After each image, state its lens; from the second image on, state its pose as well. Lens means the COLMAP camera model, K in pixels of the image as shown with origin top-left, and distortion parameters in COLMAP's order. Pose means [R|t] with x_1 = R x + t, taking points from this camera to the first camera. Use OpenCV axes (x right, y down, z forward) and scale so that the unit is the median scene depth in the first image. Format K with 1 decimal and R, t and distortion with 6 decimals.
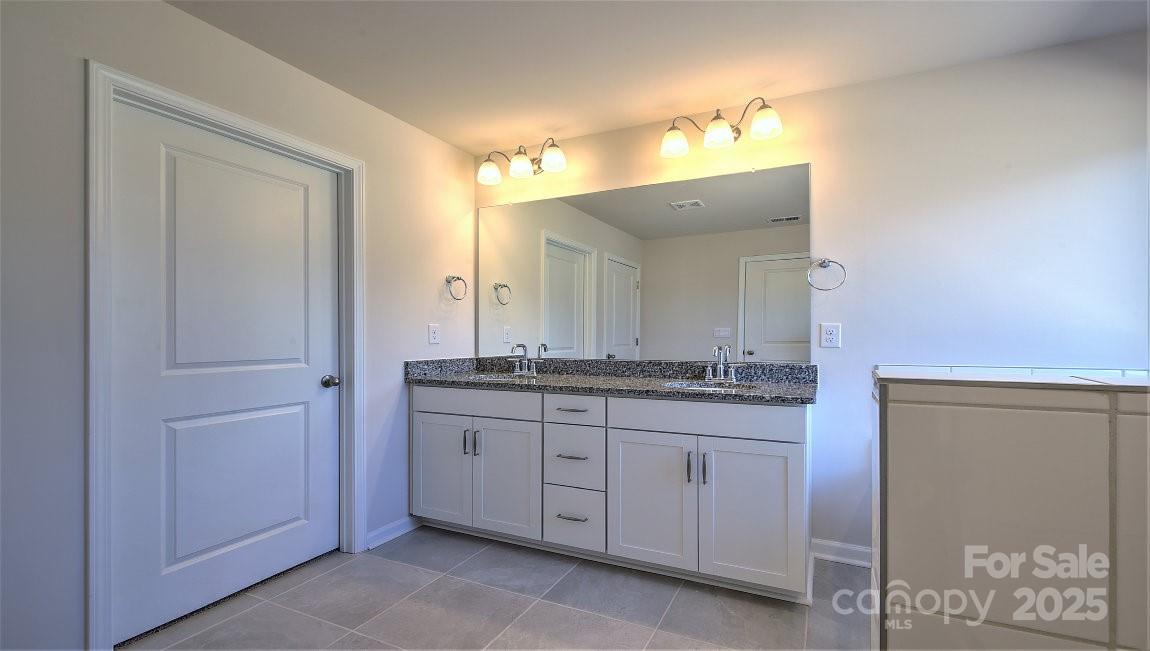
lens RADIAL K [[526.2, 0, 565.4], [0, 526.2, 327.6], [0, 0, 1]] dist [0.000815, 0.002837]
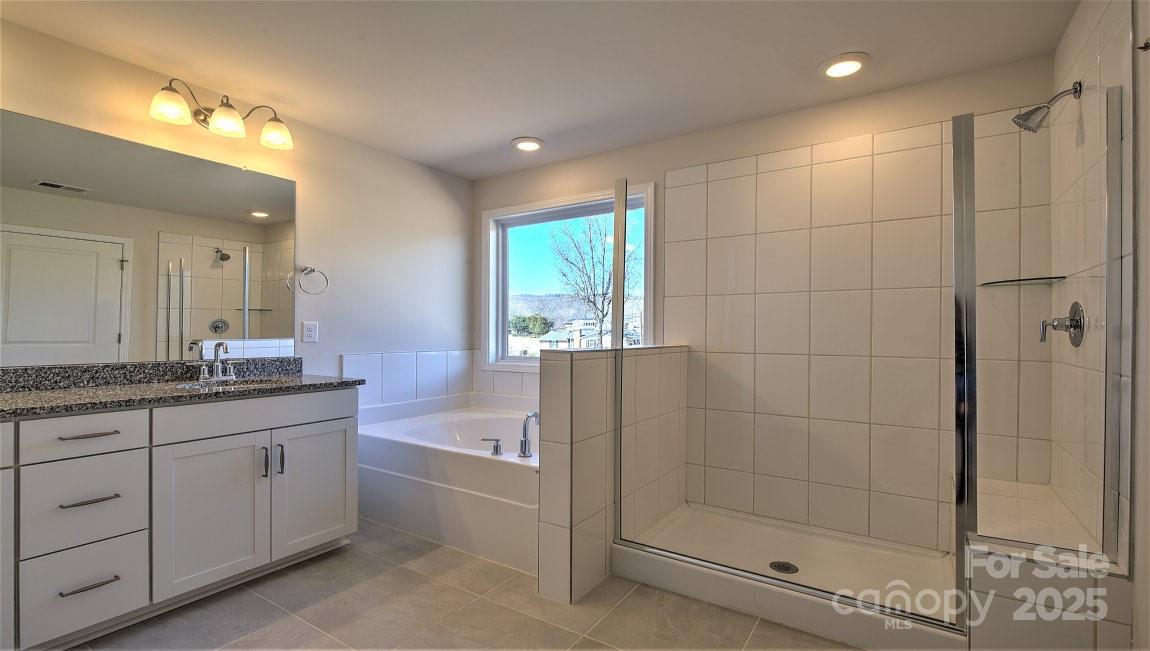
lens RADIAL K [[526.2, 0, 567.6], [0, 526.2, 330.0], [0, 0, 1]] dist [0.000815, 0.002837]
pose [[0.124159, 0.005162, 0.992249, -0.623930], [-0.022353, 0.999747, -0.002404, 0.000046], [-0.992010, -0.021882, 0.124243, 0.273459]]
